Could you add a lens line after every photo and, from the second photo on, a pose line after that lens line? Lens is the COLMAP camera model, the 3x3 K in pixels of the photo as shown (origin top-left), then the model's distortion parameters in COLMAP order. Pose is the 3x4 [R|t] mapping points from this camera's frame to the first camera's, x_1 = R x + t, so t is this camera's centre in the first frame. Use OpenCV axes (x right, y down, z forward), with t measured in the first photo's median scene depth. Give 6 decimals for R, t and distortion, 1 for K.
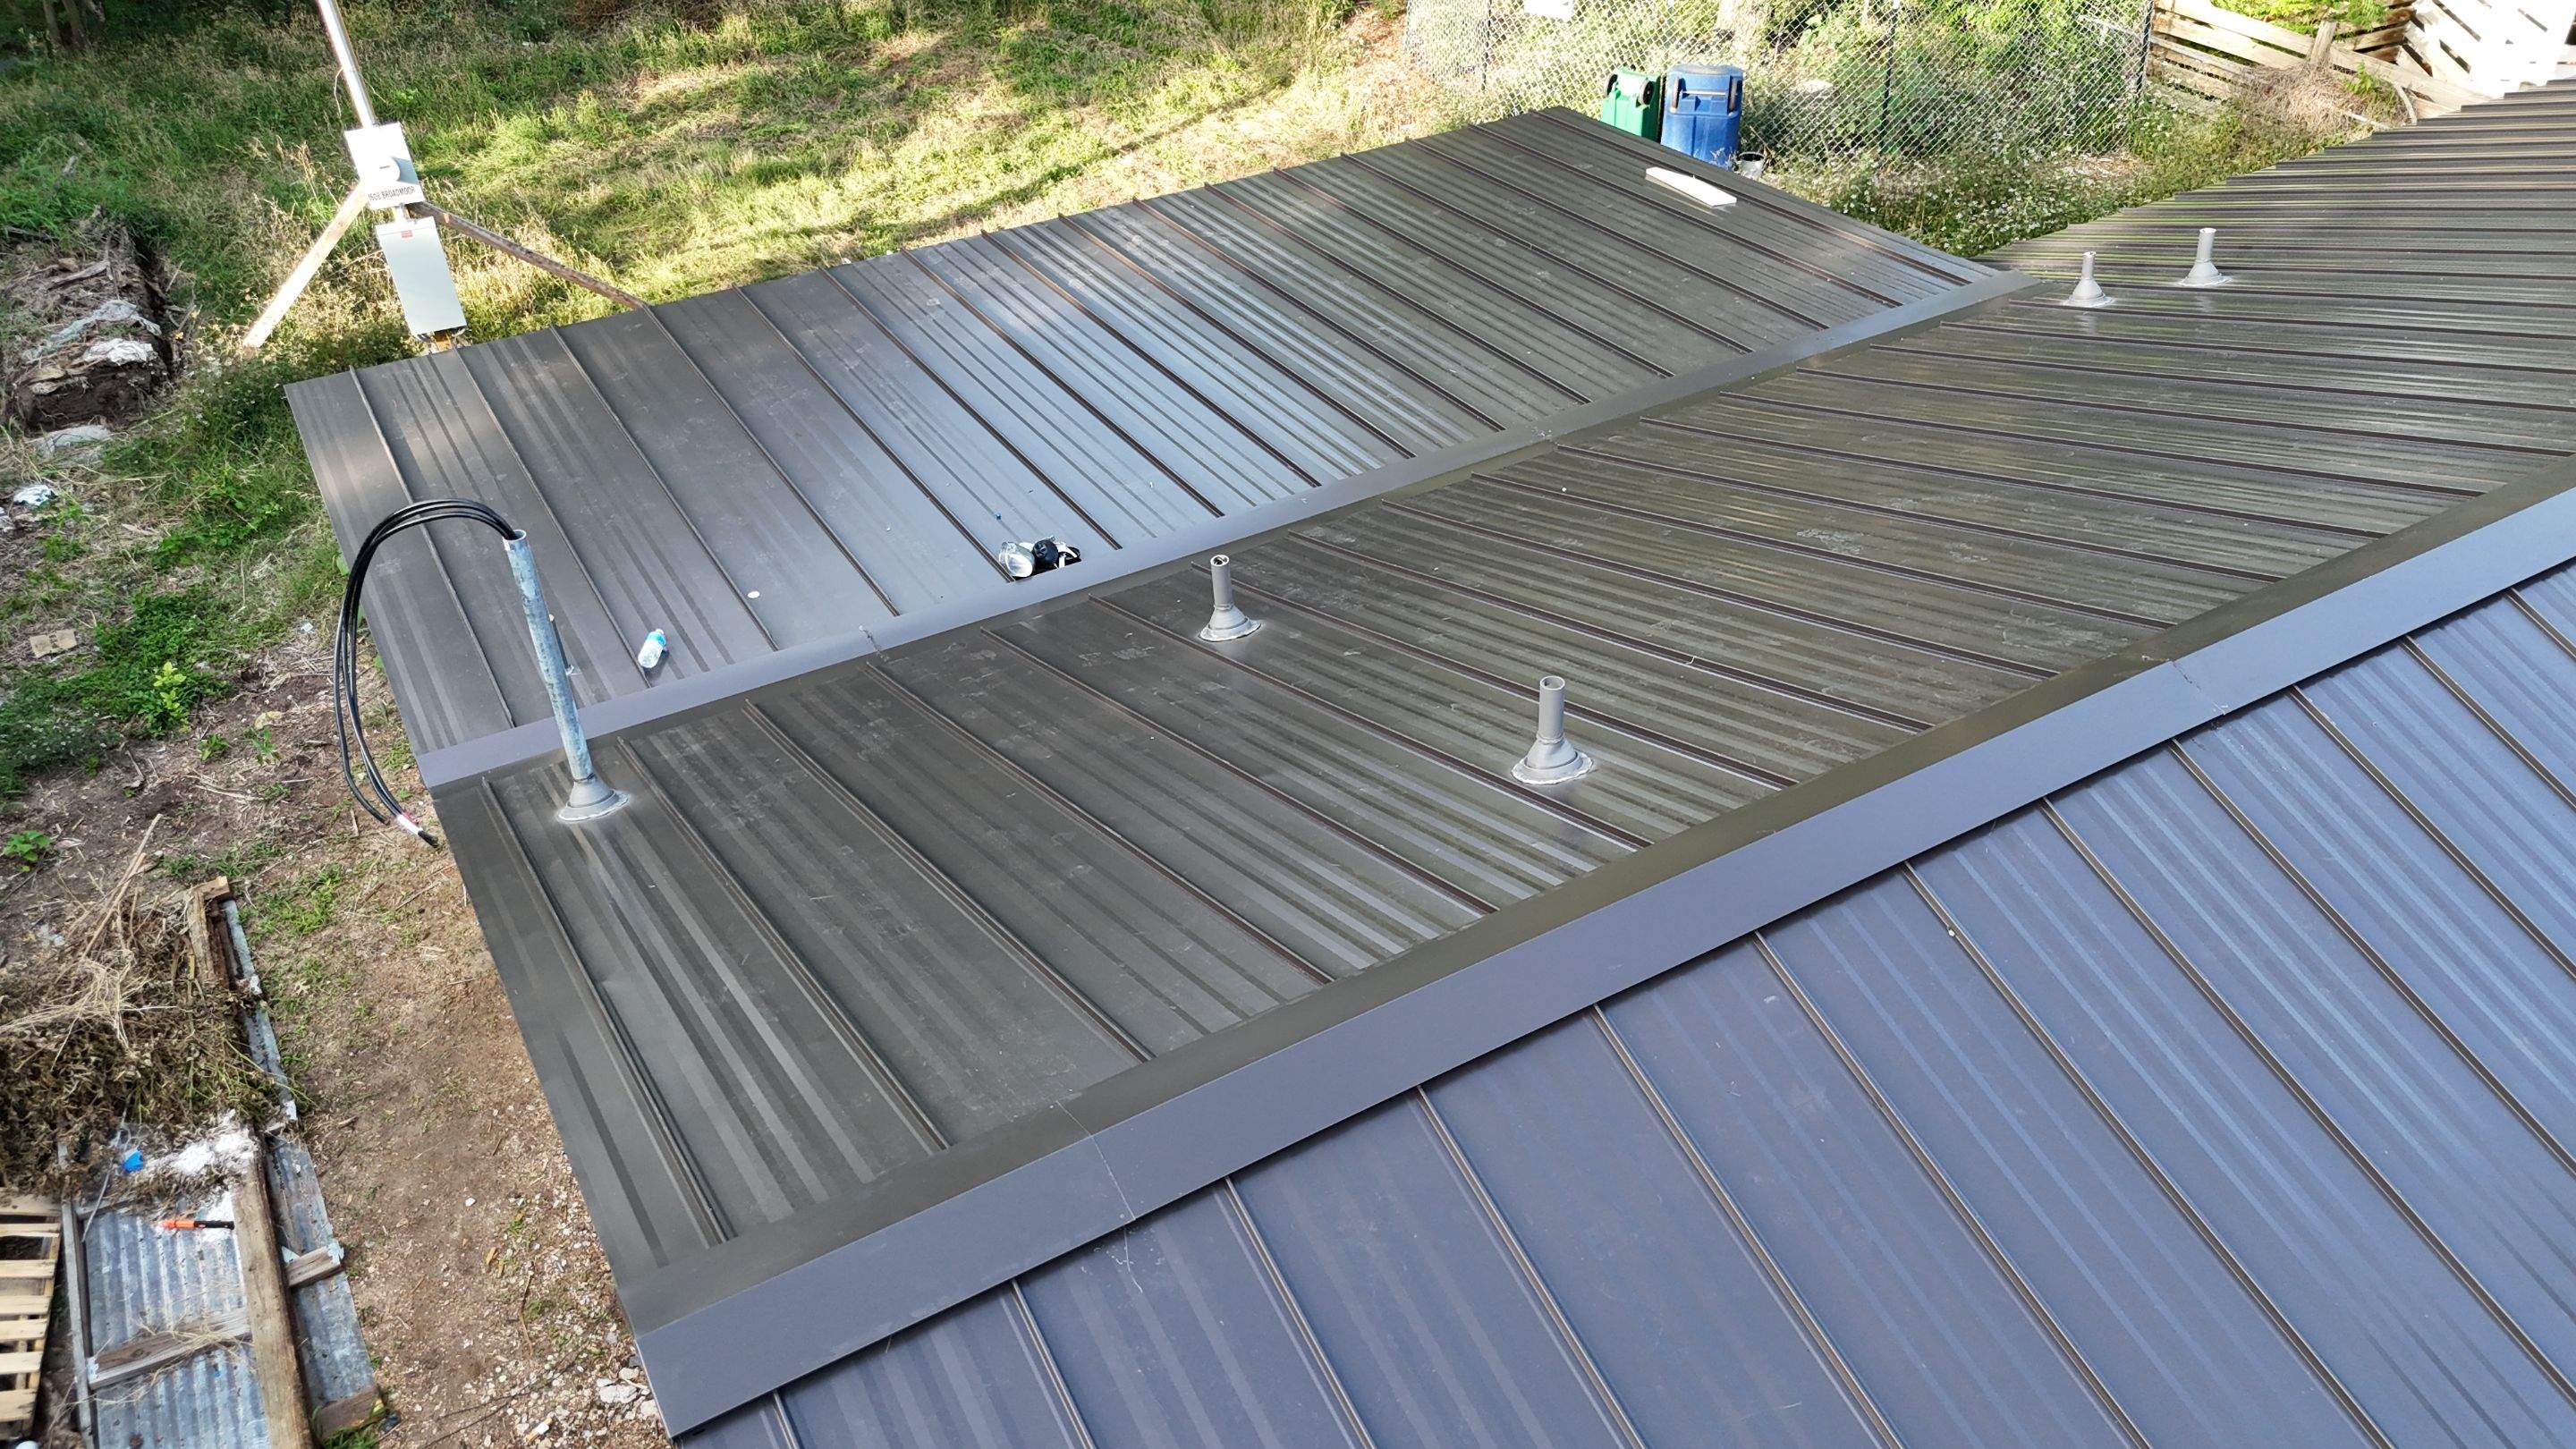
lens RADIAL K [[1900.0, 0, 1292.5], [0, 1900.0, 721.7], [0, 0, 1]] dist [0.067848, -0.059599]
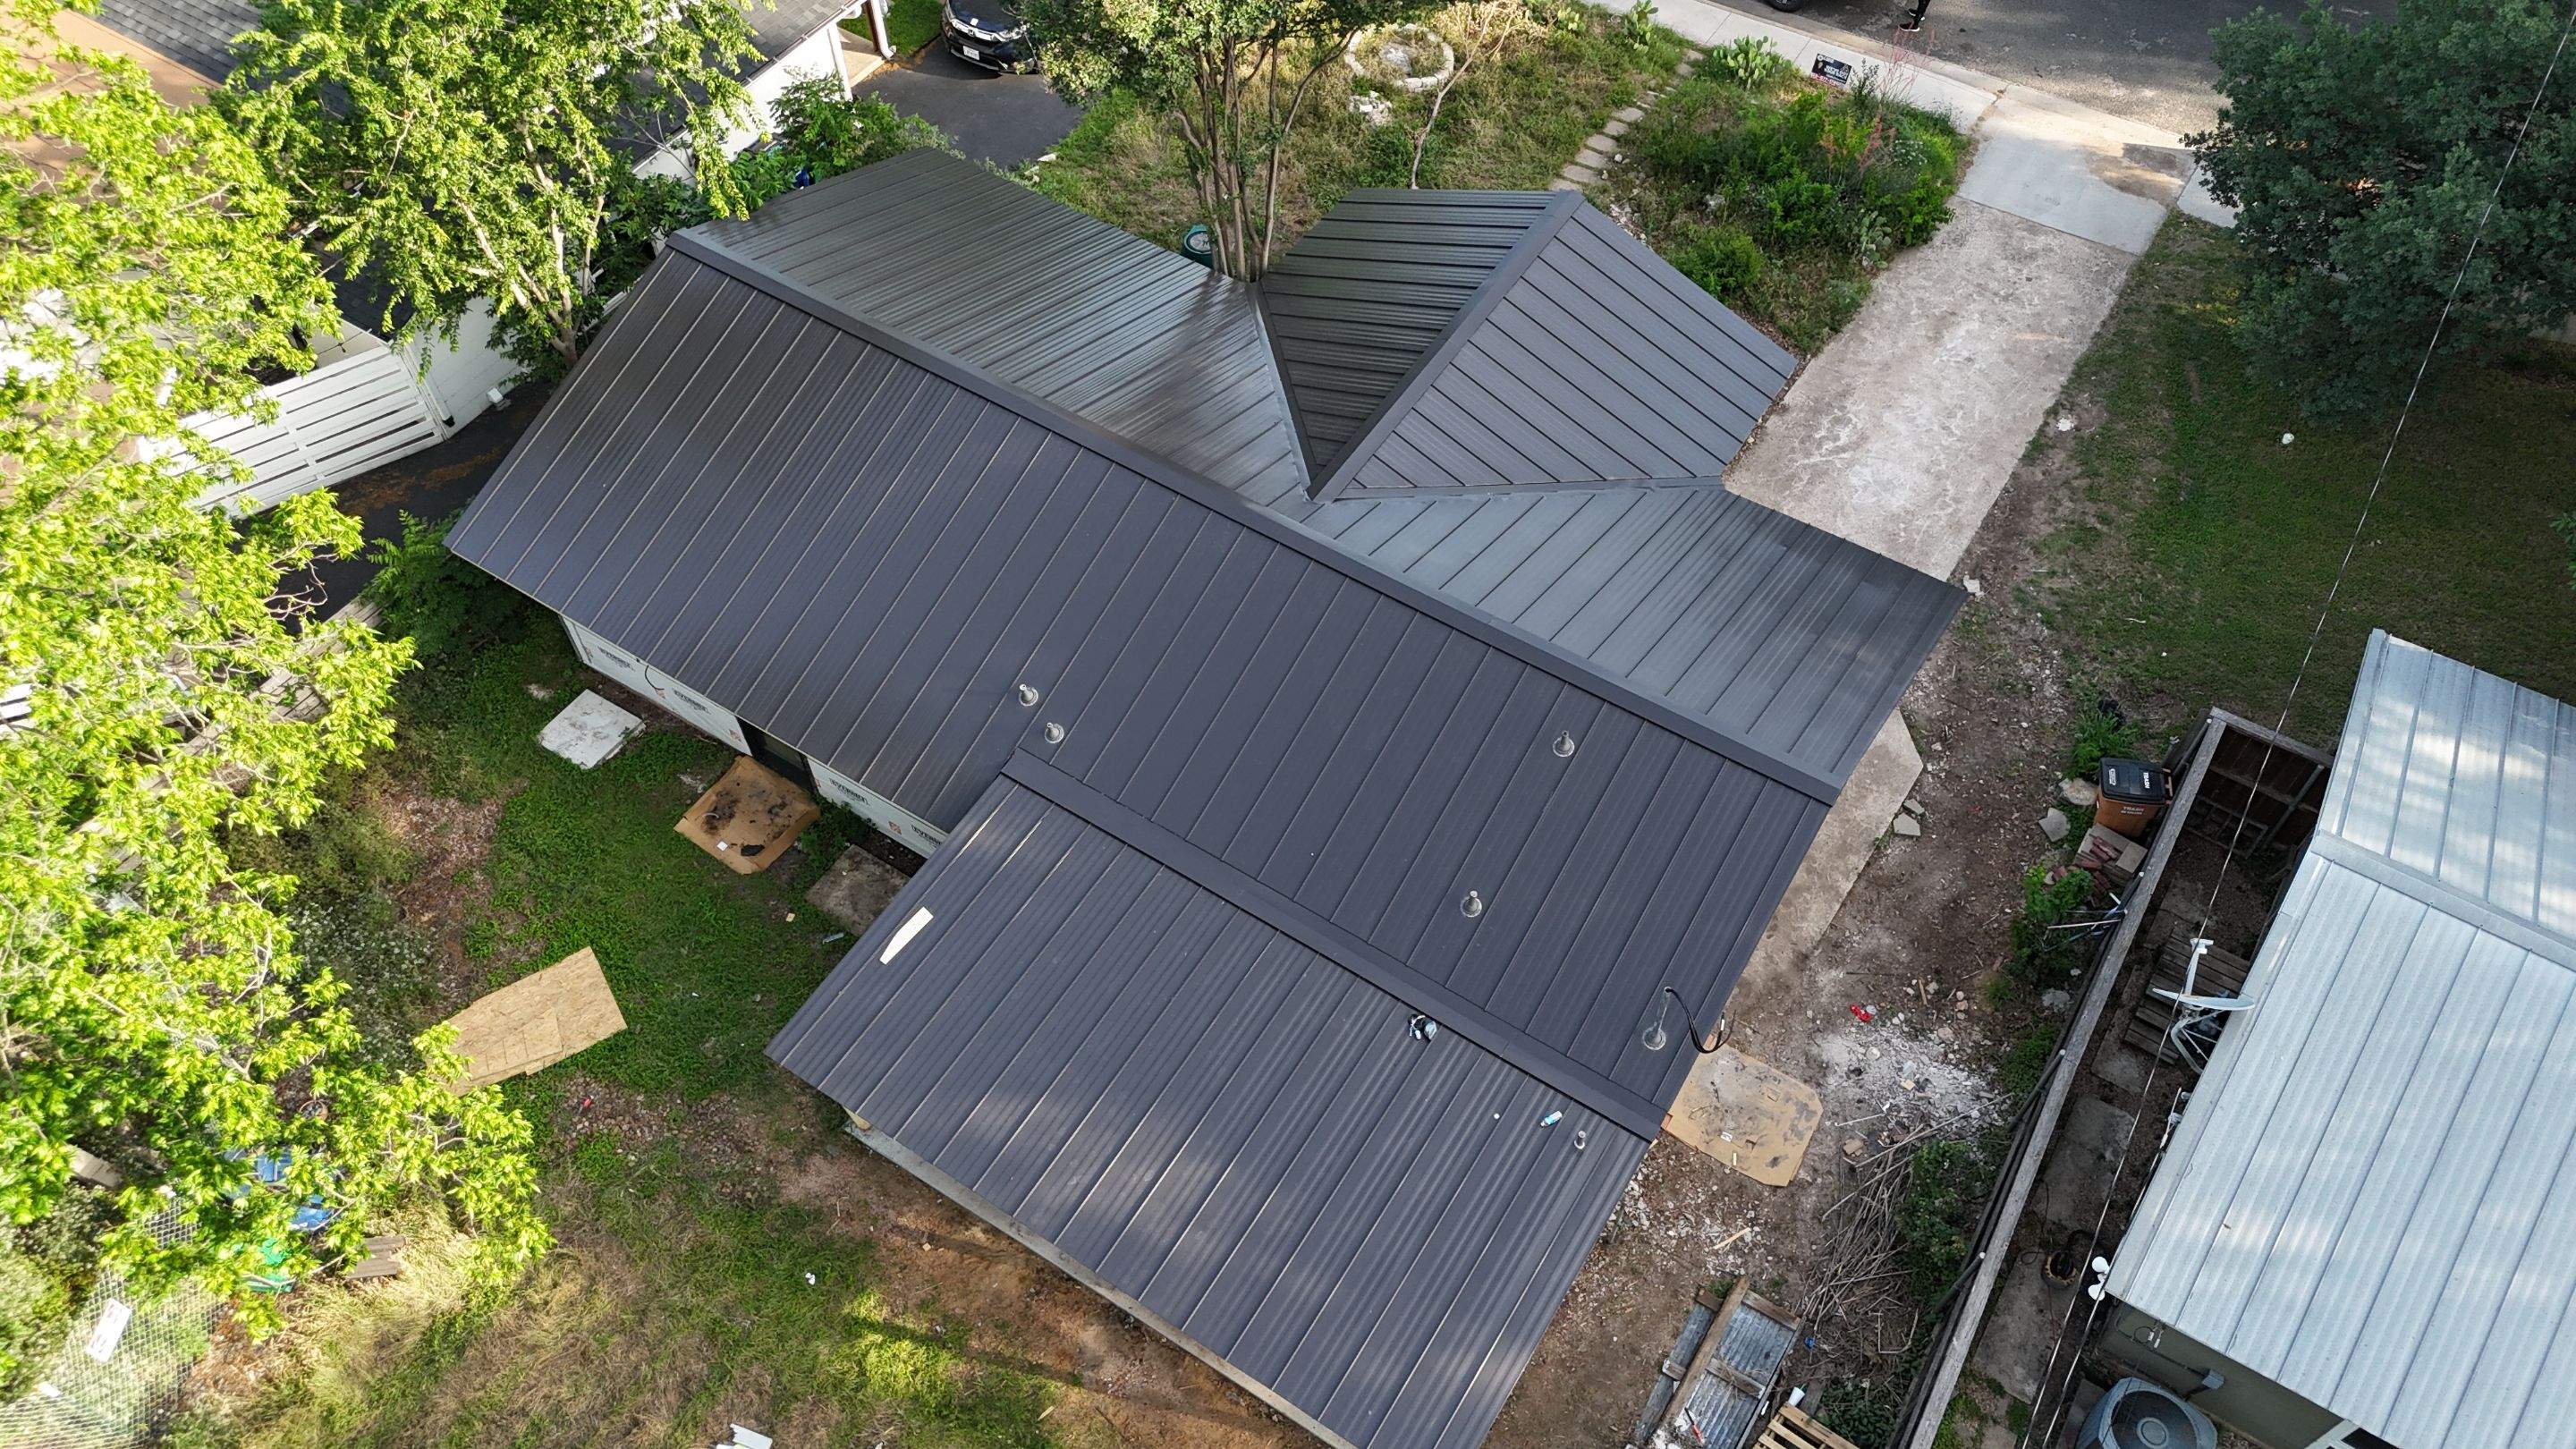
lens RADIAL K [[1900.0, 0, 1296.8], [0, 1900.0, 715.8], [0, 0, 1]] dist [0.067848, -0.059599]
pose [[-0.447965, -0.709218, 0.544369, -0.774648], [0.544715, 0.266315, 0.795212, -1.553981], [-0.708952, 0.652753, 0.267022, 0.150424]]
